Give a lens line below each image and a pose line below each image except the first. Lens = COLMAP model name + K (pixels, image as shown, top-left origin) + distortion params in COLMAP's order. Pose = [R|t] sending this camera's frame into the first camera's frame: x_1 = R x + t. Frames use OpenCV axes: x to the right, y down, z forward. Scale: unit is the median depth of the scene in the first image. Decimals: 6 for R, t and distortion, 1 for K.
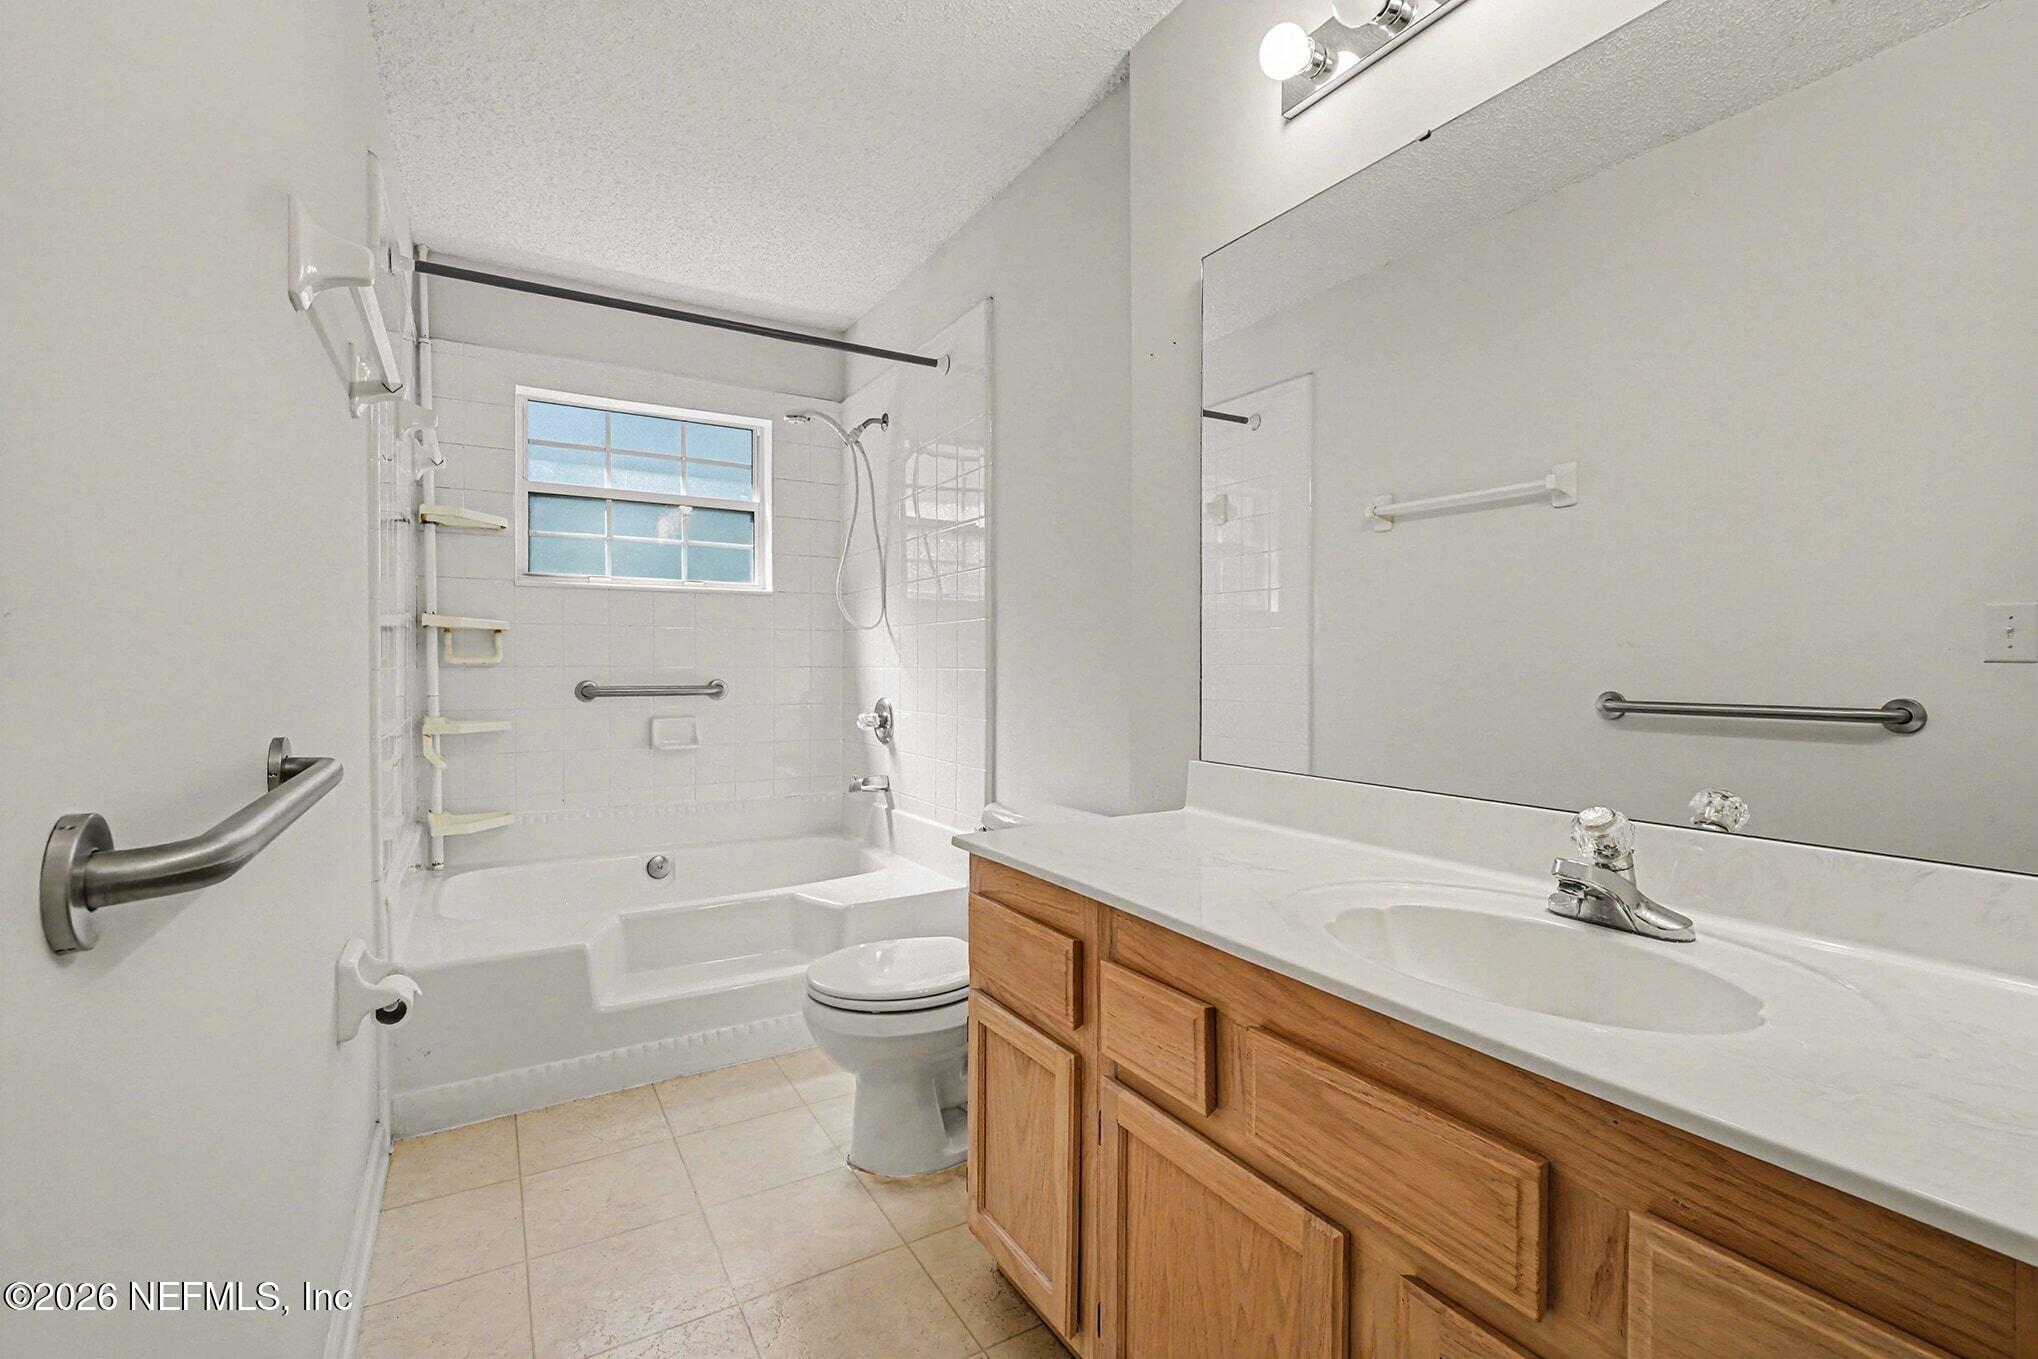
lens RADIAL K [[905.9, 0, 1019.0], [0, 905.9, 661.1], [0, 0, 1]] dist [0.001036, 0.000042]
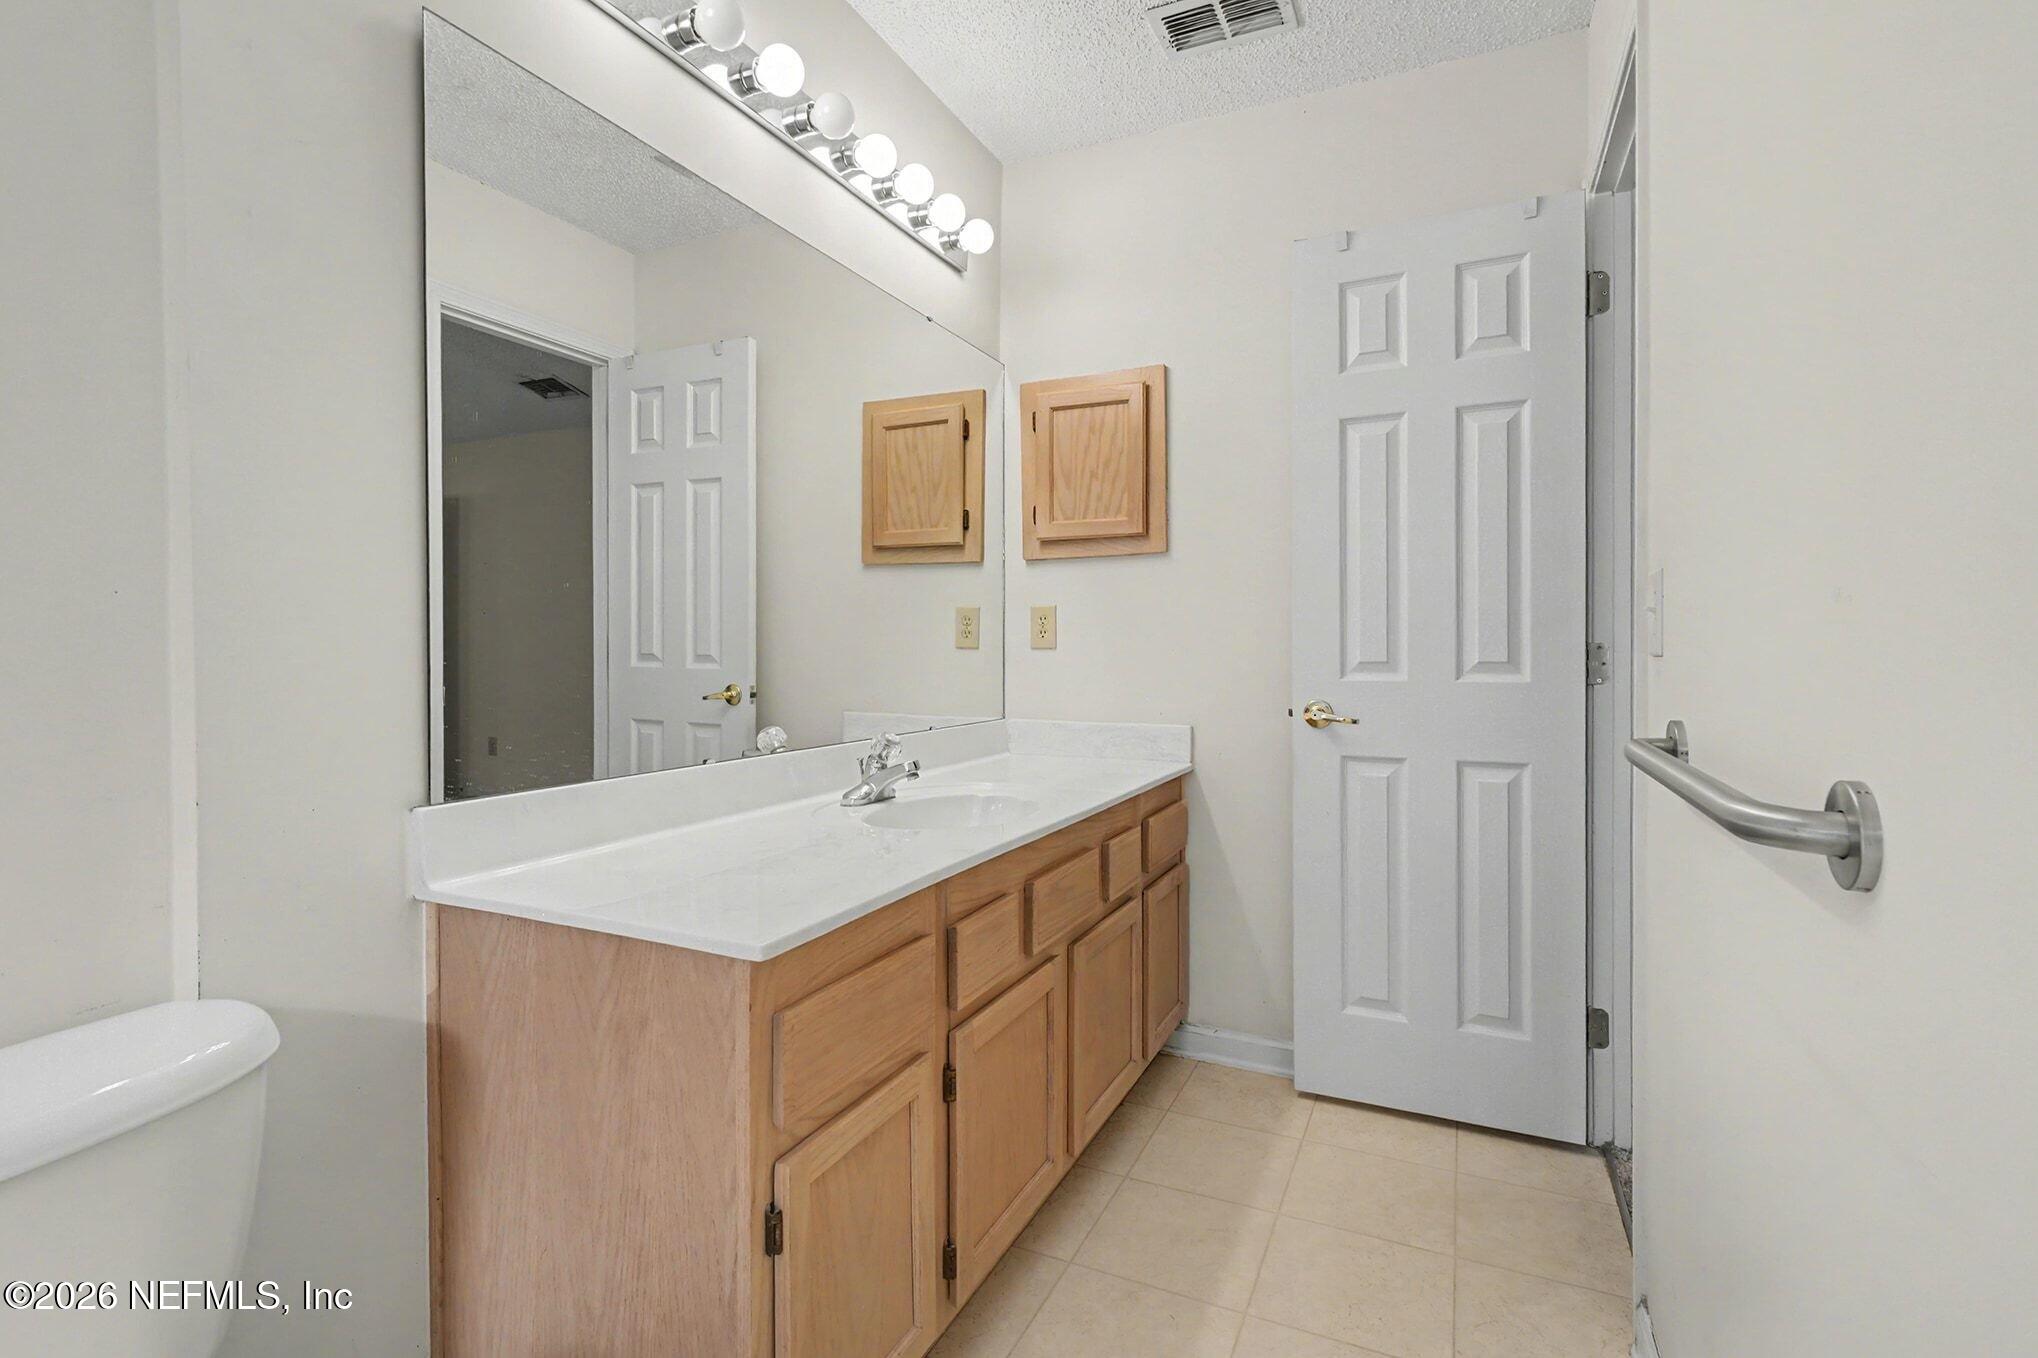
lens RADIAL K [[905.9, 0, 1019.0], [0, 905.9, 660.6], [0, 0, 1]] dist [0.001036, 0.000042]
pose [[-0.549052, -0.004065, 0.835778, -0.764455], [0.006054, 0.999943, 0.008840, 0.000775], [-0.835766, 0.009913, -0.548996, 1.363803]]
